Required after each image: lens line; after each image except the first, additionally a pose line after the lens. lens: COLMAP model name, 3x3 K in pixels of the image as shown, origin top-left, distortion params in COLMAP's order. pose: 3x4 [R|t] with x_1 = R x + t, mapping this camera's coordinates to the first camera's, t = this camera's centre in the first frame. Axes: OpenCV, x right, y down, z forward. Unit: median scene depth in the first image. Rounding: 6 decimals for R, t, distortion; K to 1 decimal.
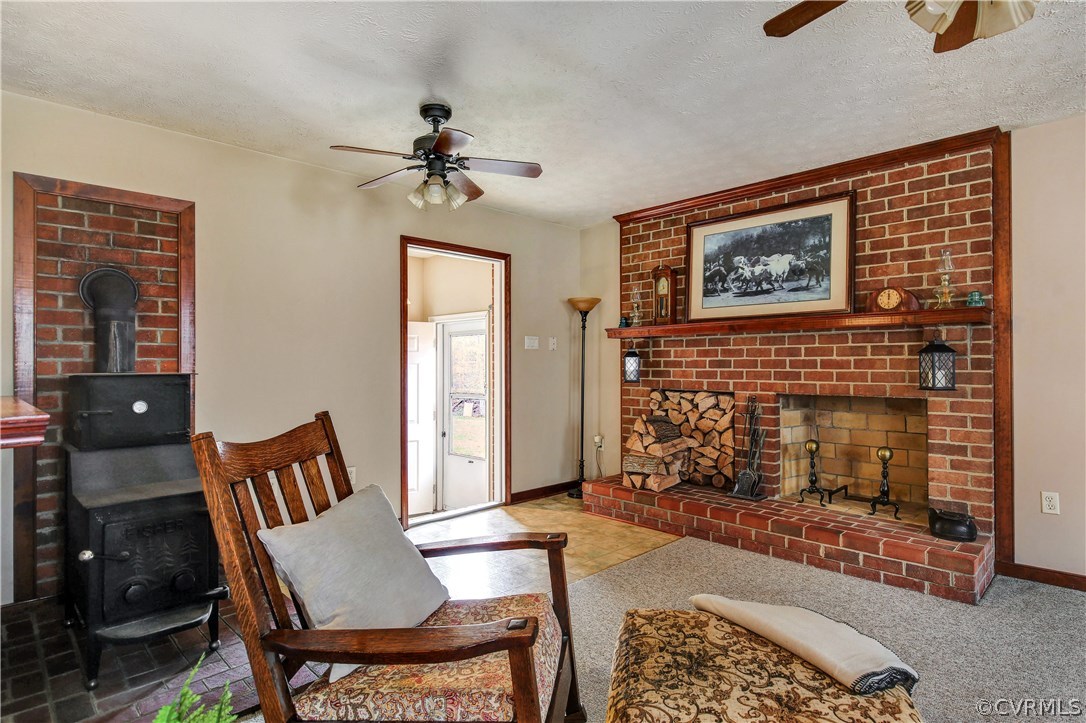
lens RADIAL K [[575.2, 0, 543.0], [0, 575.2, 361.5], [0, 0, 1]] dist [0.003654, -0.000050]
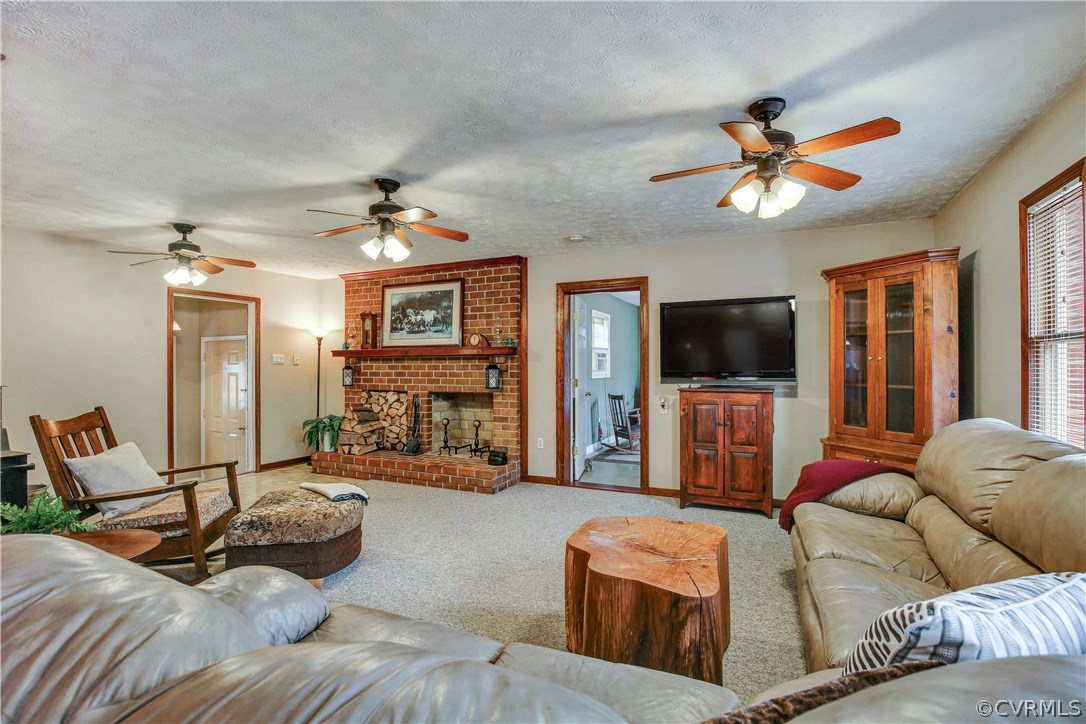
lens RADIAL K [[503.1, 0, 543.0], [0, 503.1, 362.0], [0, 0, 1]] dist [-0.027720, 0.000421]
pose [[0.936698, 0.001748, 0.350133, 0.216970], [0.000095, 0.999986, -0.005247, -0.025948], [-0.350138, 0.004948, 0.936685, -0.535327]]
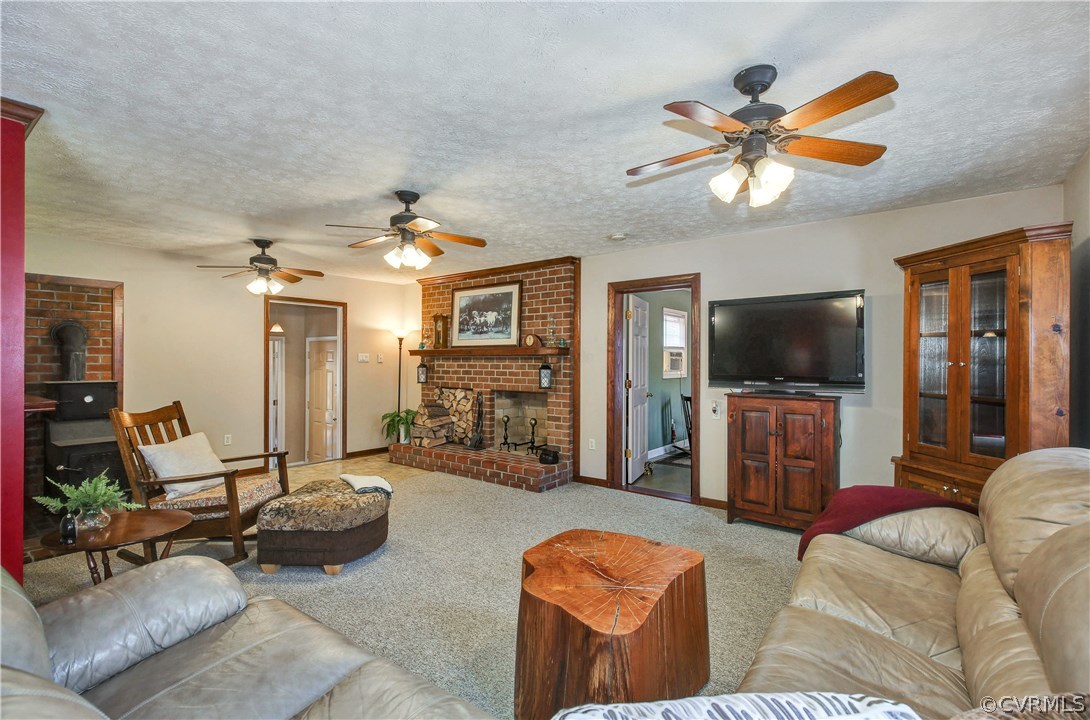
lens RADIAL K [[492.0, 0, 542.4], [0, 492.0, 360.4], [0, 0, 1]] dist [0.018590, -0.009563]
pose [[0.991639, 0.005257, 0.128934, 0.391059], [-0.005438, 0.999985, 0.001050, -0.039998], [-0.128927, -0.001743, 0.991653, -0.555317]]
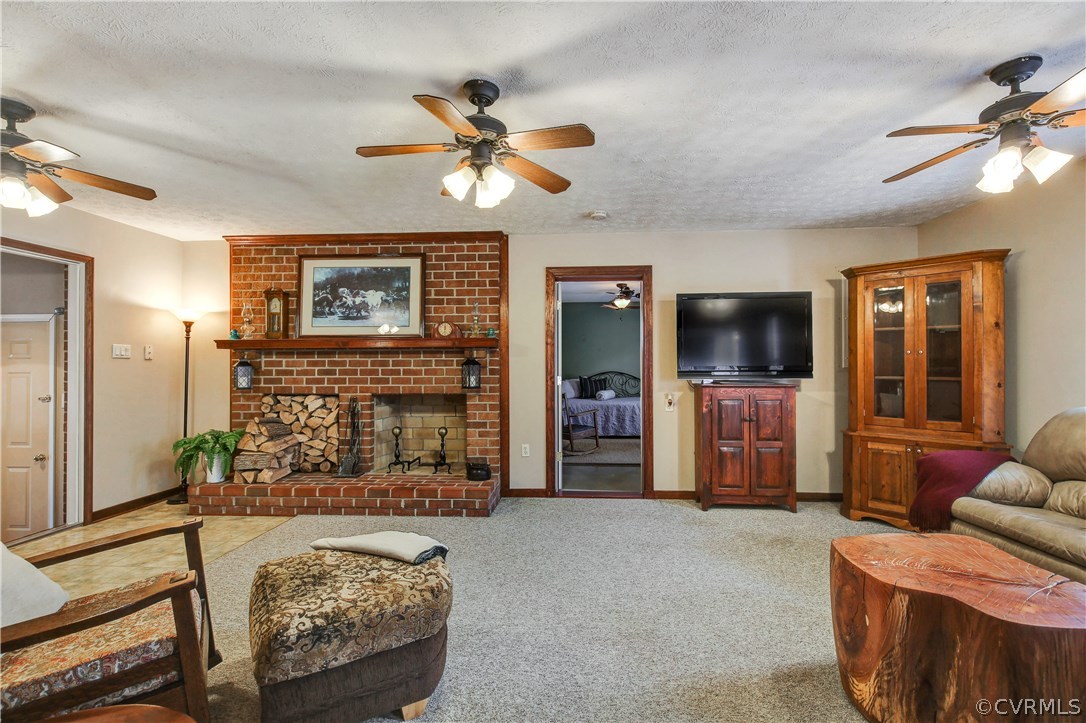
lens RADIAL K [[492.4, 0, 551.0], [0, 492.4, 361.3], [0, 0, 1]] dist [0.015217, -0.006489]
pose [[0.742206, 0.005857, 0.670146, -0.056474], [0.000263, 0.999959, -0.009031, -0.011115], [-0.670172, 0.006879, 0.742174, -0.136478]]
